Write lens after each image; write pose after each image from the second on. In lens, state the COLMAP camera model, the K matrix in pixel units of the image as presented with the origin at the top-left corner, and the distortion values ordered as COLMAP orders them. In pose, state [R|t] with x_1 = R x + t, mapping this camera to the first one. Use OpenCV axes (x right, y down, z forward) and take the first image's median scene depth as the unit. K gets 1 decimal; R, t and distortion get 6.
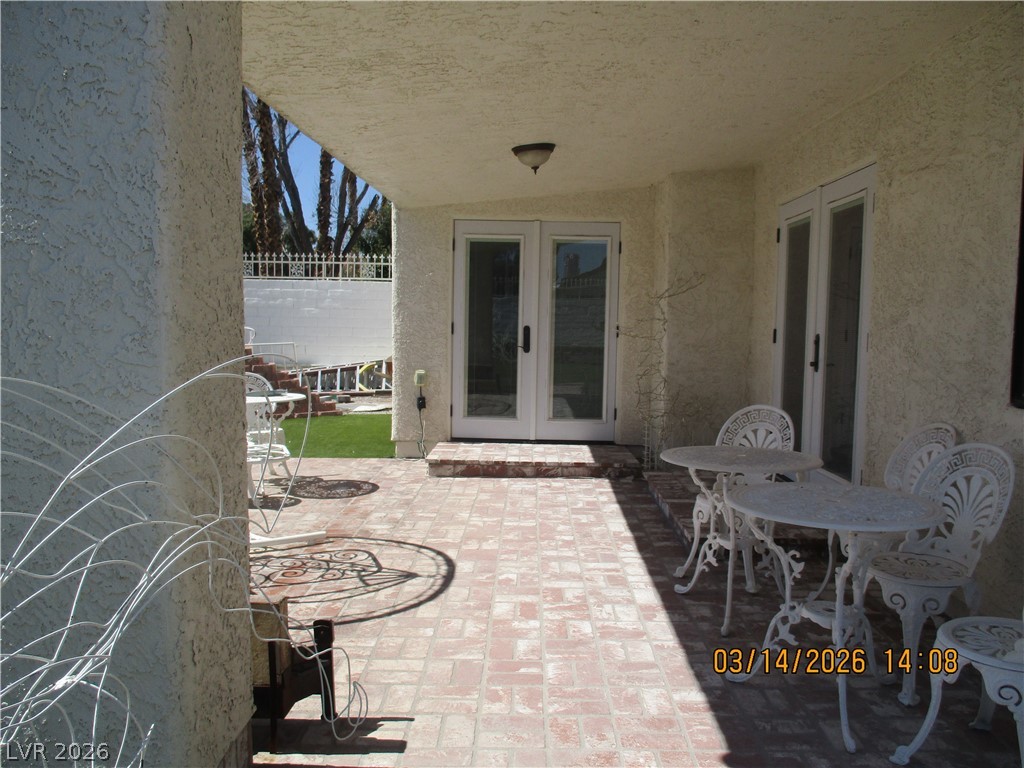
lens RADIAL K [[813.6, 0, 512.0], [0, 813.6, 383.6], [0, 0, 1]] dist [-0.004054, 0.000546]
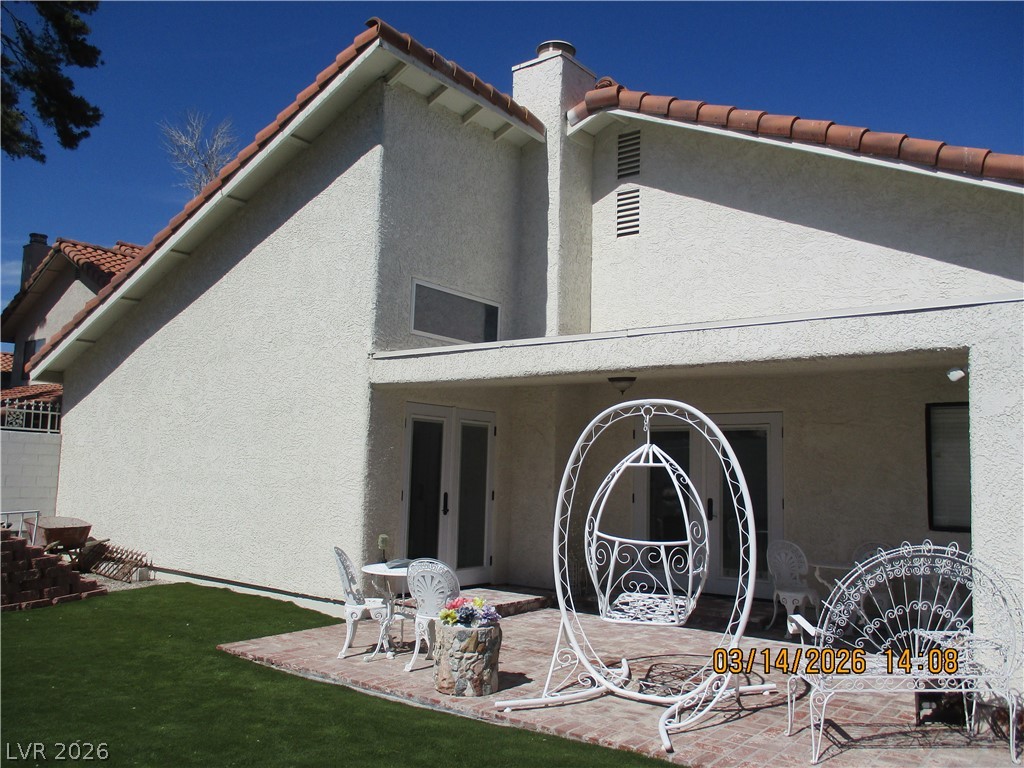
lens RADIAL K [[853.0, 0, 512.1], [0, 853.0, 384.1], [0, 0, 1]] dist [-0.034006, -0.017922]
pose [[0.614854, 0.084106, 0.784143, -0.921301], [0.049133, 0.988280, -0.144527, -0.042527], [-0.787109, 0.127391, 0.603516, 0.143689]]
